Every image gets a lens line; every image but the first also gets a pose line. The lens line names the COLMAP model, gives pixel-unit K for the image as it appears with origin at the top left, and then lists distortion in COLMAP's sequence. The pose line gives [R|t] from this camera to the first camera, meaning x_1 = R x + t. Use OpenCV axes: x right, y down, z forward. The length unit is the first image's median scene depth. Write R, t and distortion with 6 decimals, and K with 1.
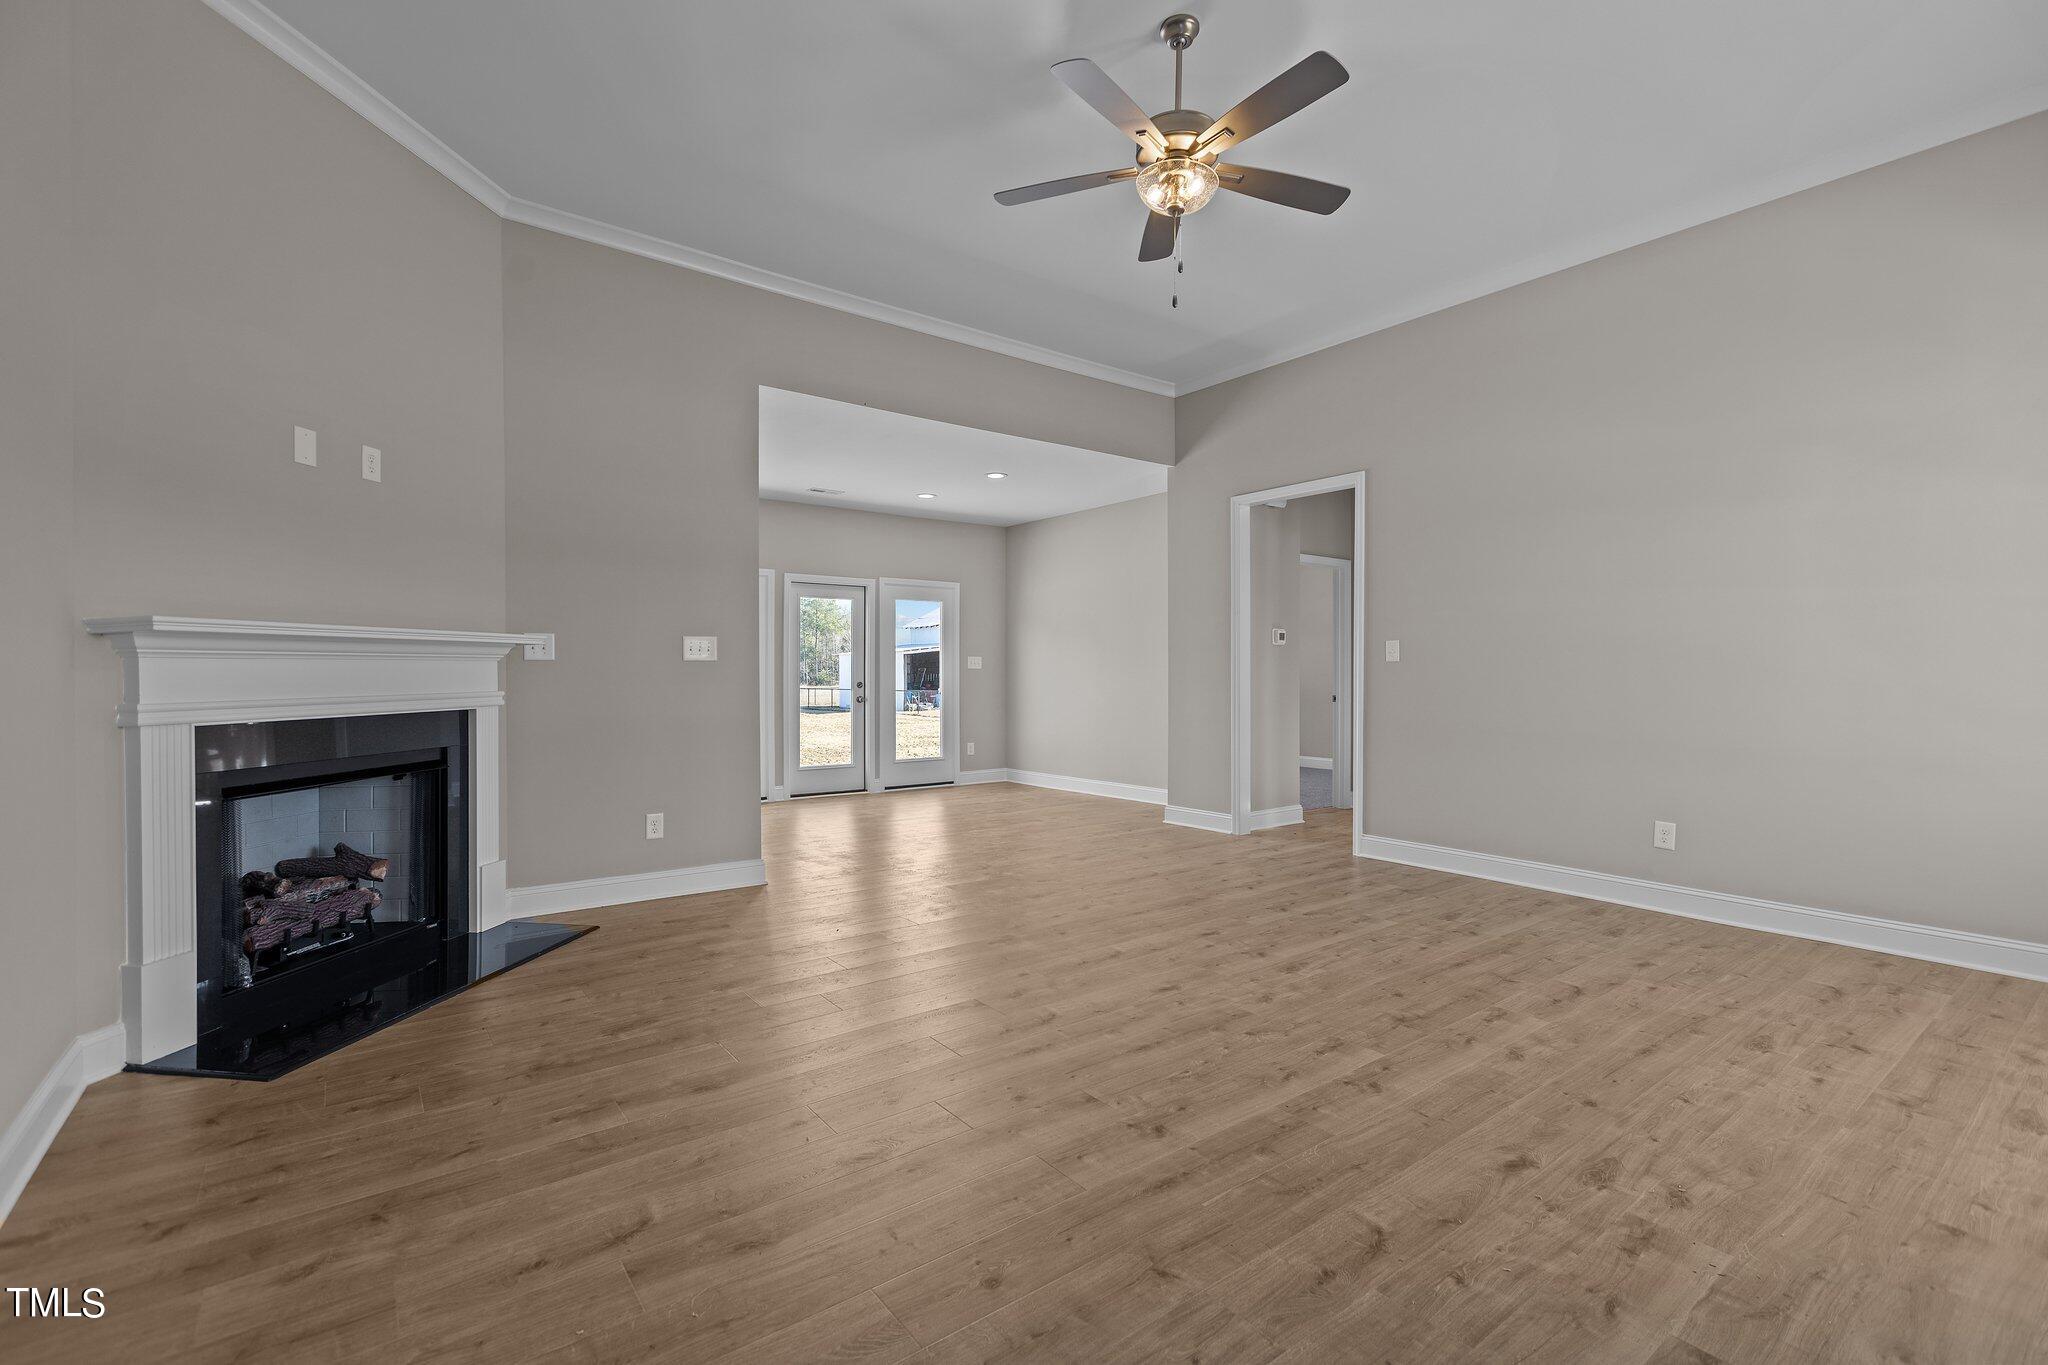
lens RADIAL K [[909.0, 0, 1019.3], [0, 909.0, 680.0], [0, 0, 1]] dist [0.001560, 0.000126]
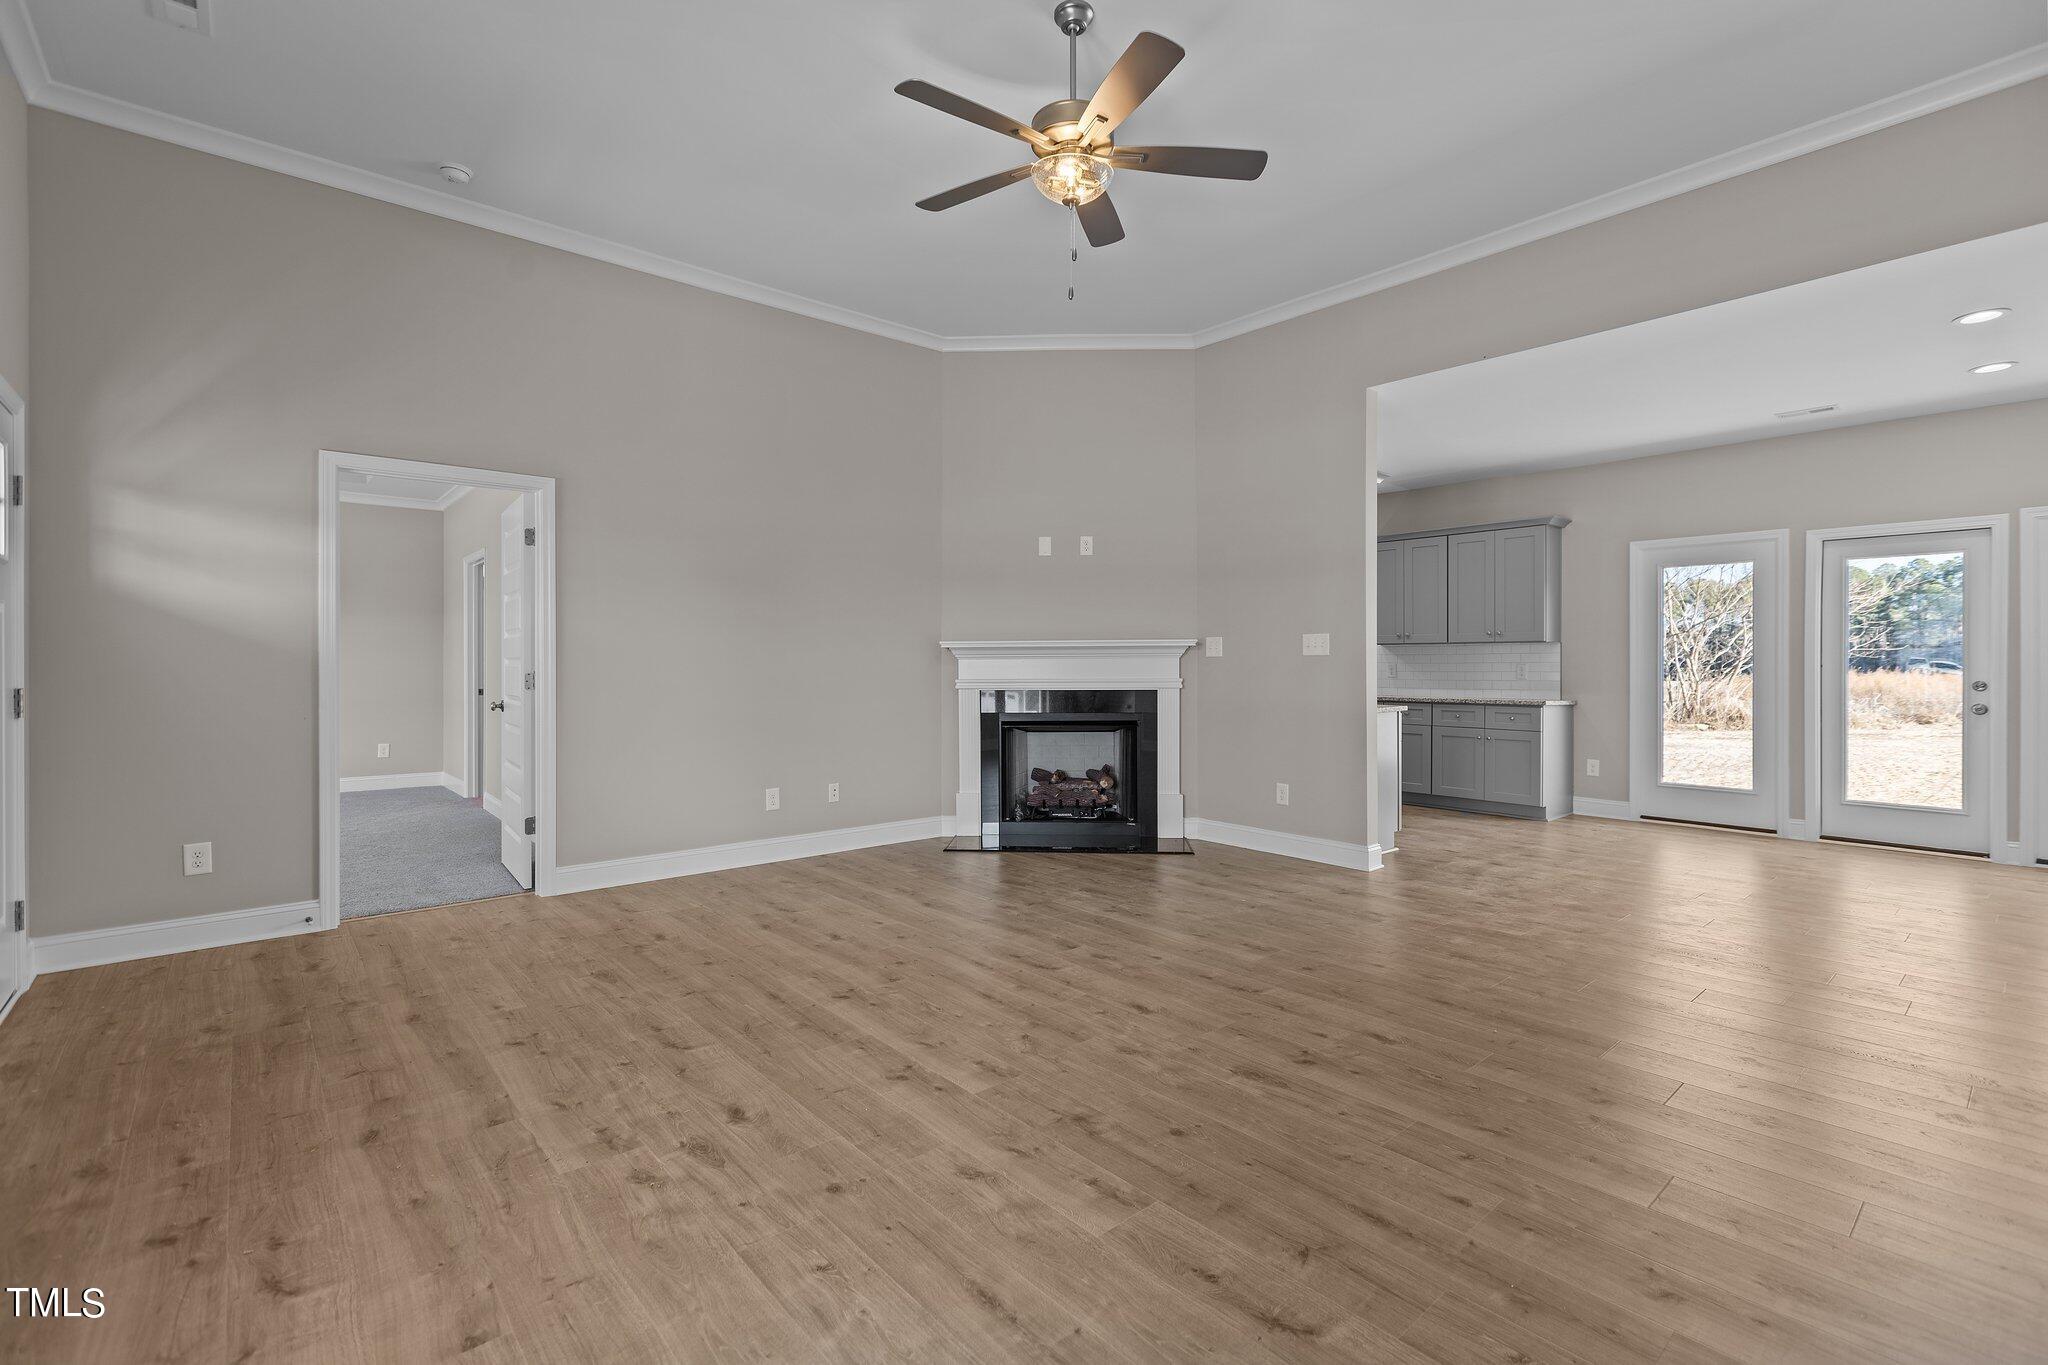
lens RADIAL K [[909.0, 0, 1032.9], [0, 909.0, 662.4], [0, 0, 1]] dist [0.001560, 0.000126]
pose [[0.071617, -0.004451, -0.997422, 1.115122], [-0.009220, 0.999944, -0.005124, -0.004705], [0.997390, 0.009564, 0.071572, 0.852388]]
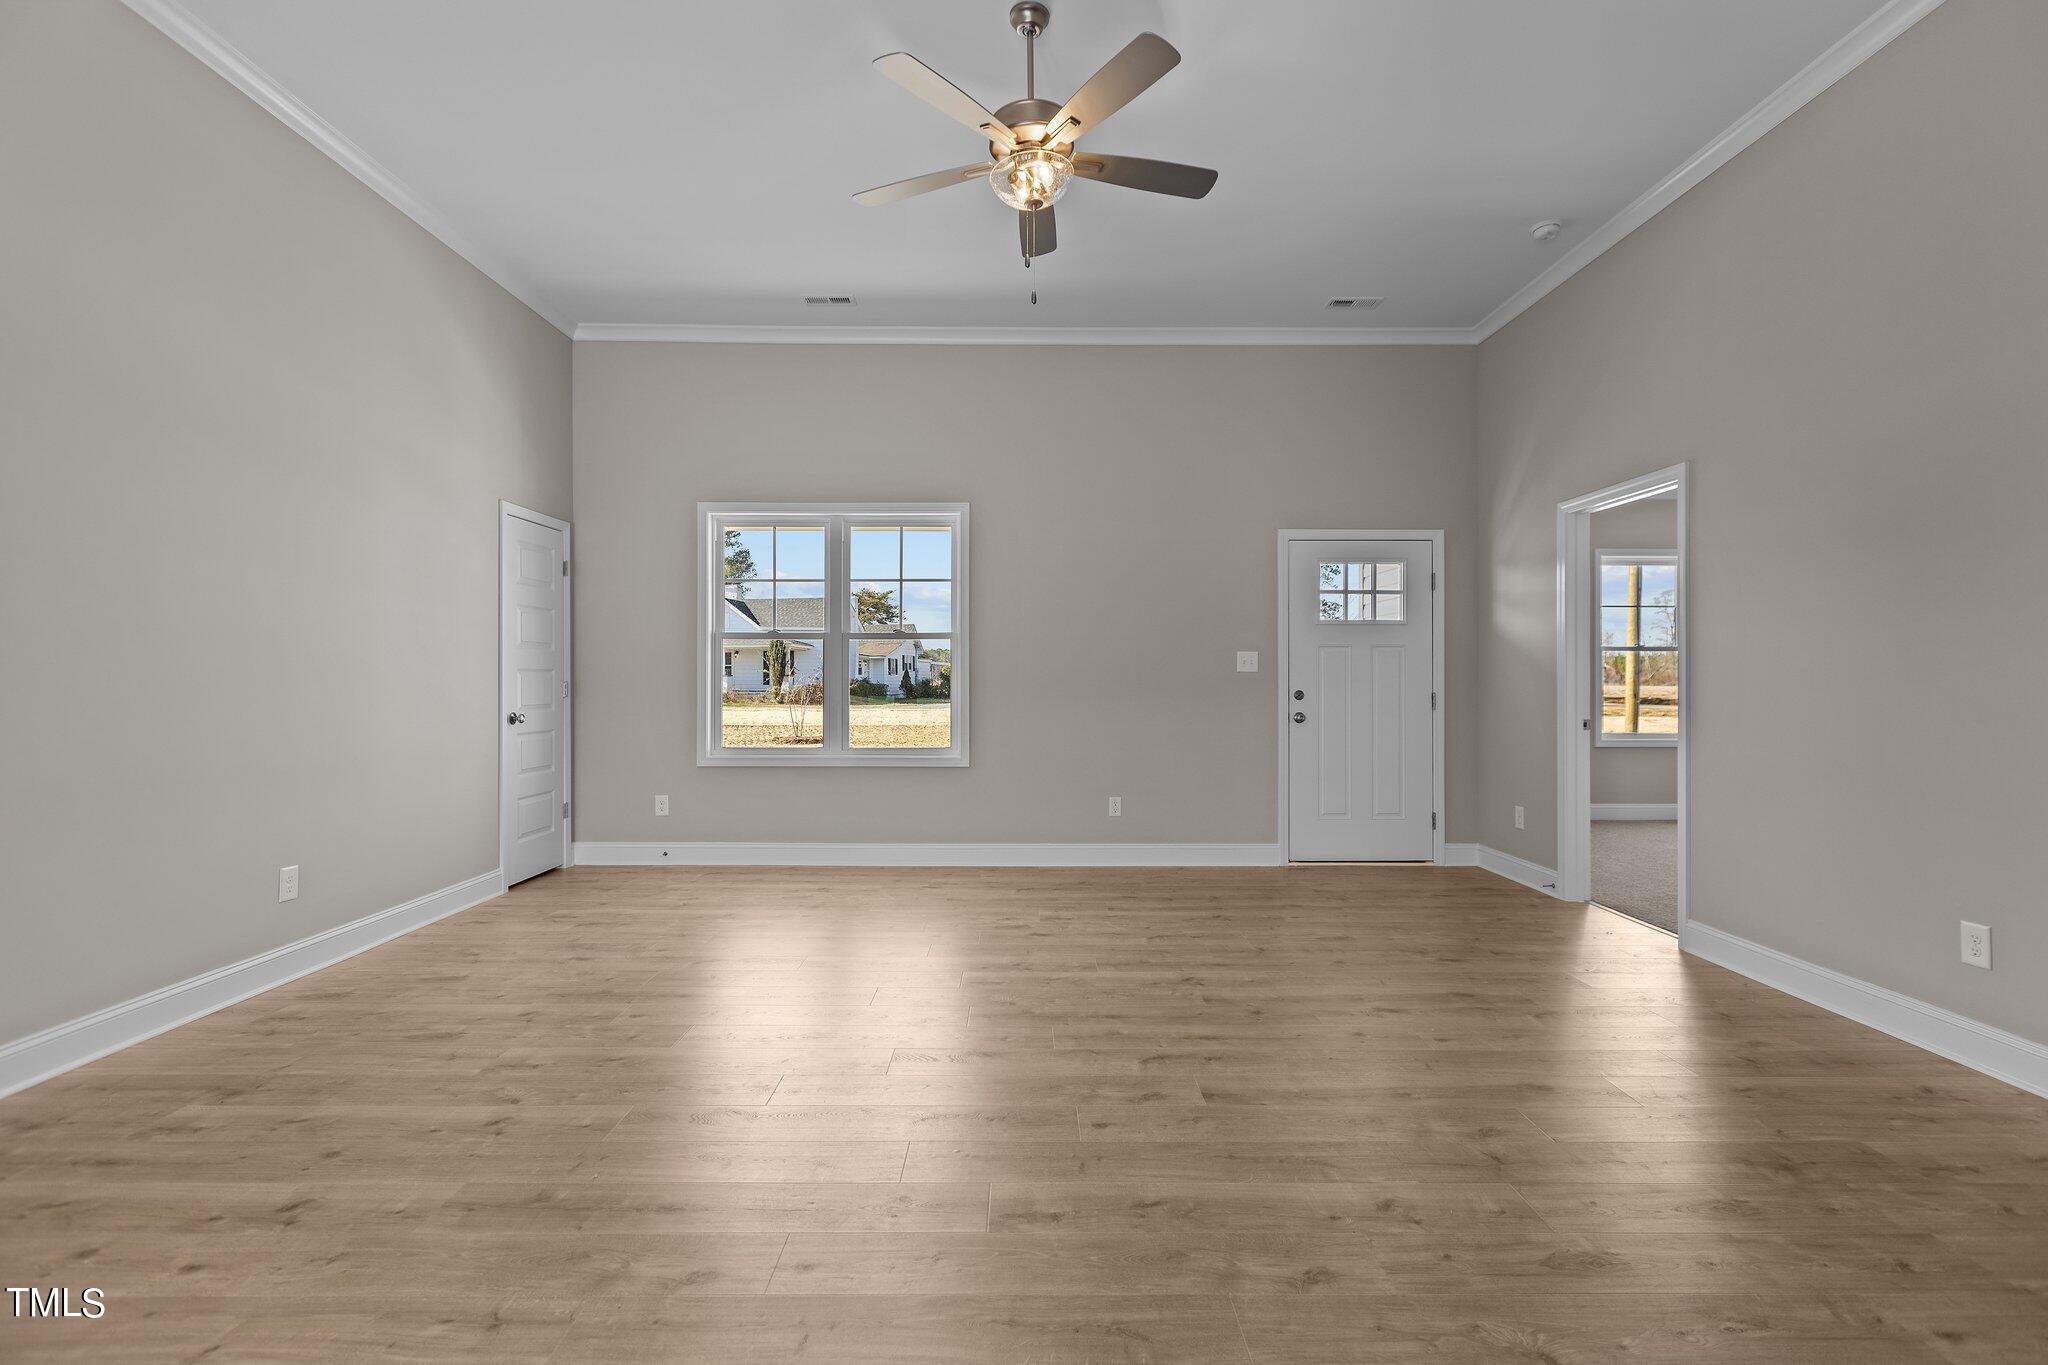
lens RADIAL K [[909.0, 0, 1034.8], [0, 909.0, 686.3], [0, 0, 1]] dist [0.001560, 0.000126]
pose [[-0.808231, -0.007389, 0.588820, -0.385604], [0.002876, 0.999860, 0.016494, -0.016659], [-0.588859, 0.015024, -0.808096, 1.713151]]
